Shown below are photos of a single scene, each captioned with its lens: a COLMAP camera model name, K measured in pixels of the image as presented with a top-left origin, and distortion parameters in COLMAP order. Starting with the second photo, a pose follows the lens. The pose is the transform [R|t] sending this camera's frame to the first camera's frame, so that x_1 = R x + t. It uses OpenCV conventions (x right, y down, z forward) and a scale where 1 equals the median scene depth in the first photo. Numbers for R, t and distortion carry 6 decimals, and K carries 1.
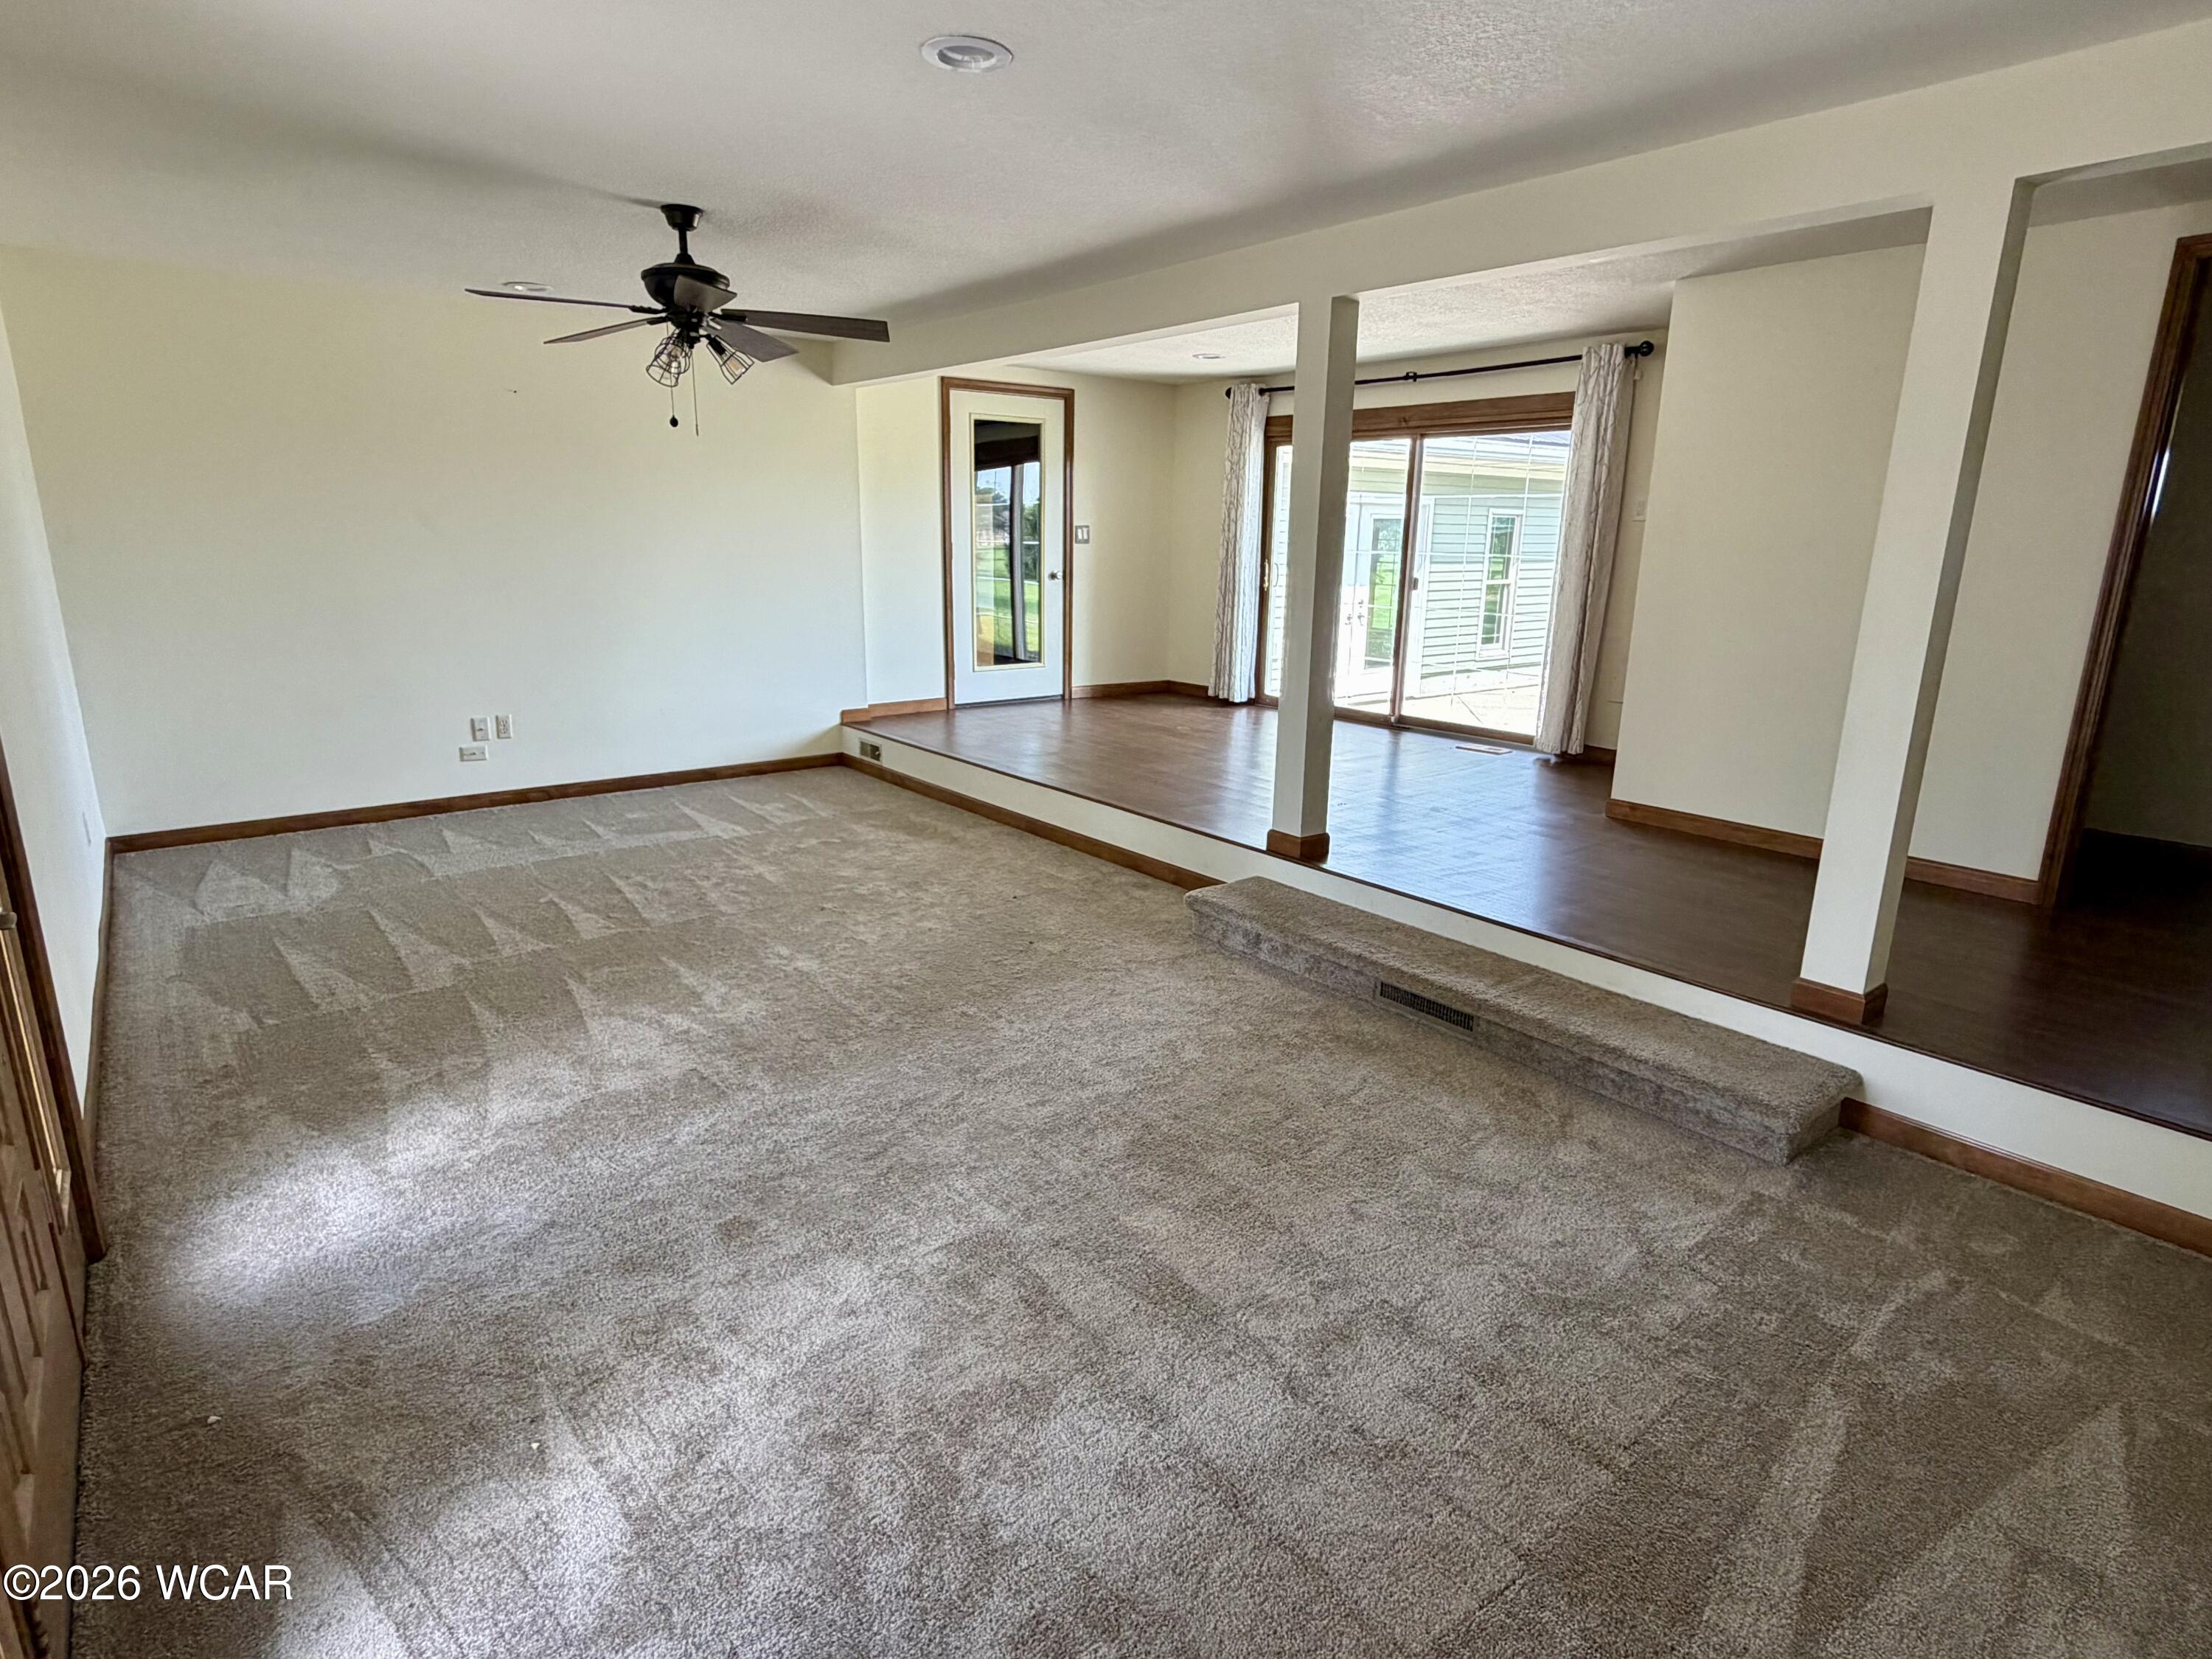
lens RADIAL K [[1177.3, 0, 1111.5], [0, 1177.3, 829.2], [0, 0, 1]] dist [0.006215, 0.001429]
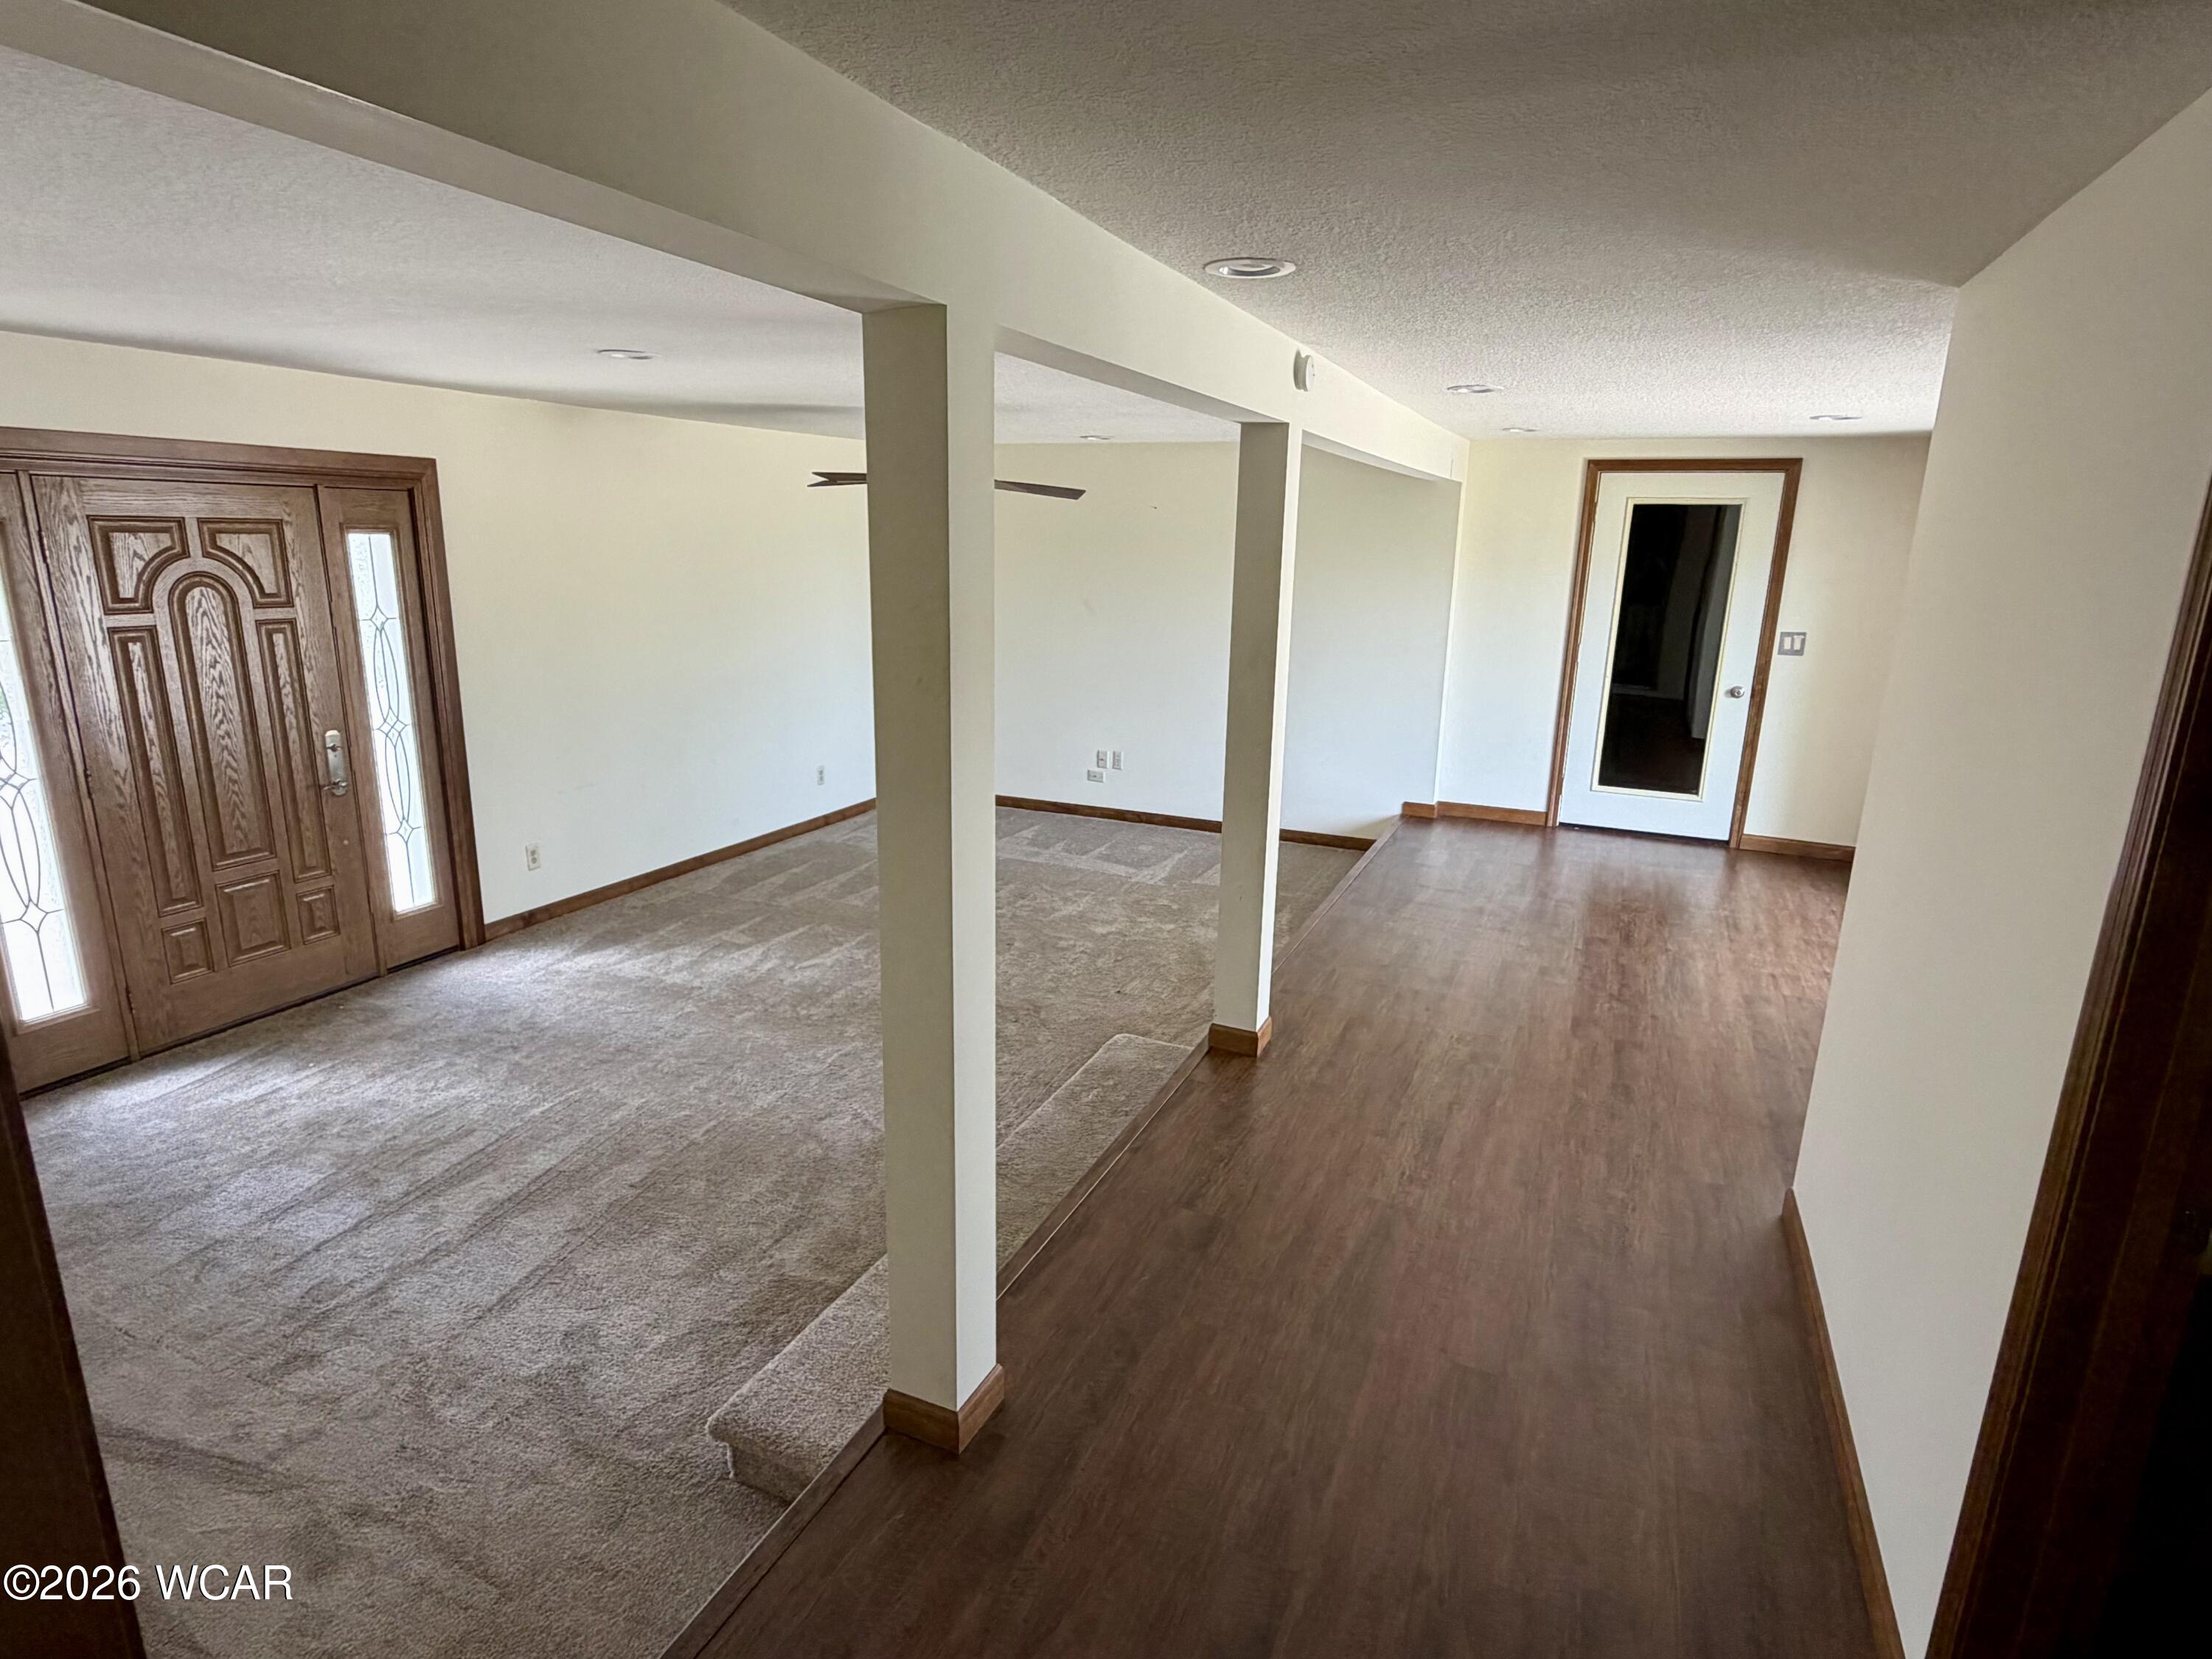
lens RADIAL K [[1177.3, 0, 1108.2], [0, 1177.3, 824.5], [0, 0, 1]] dist [0.006215, 0.001429]
pose [[0.447449, 0.211007, -0.869060, 0.774147], [-0.233728, 0.965583, 0.114105, -0.200188], [0.863227, 0.152067, 0.481367, 0.440928]]
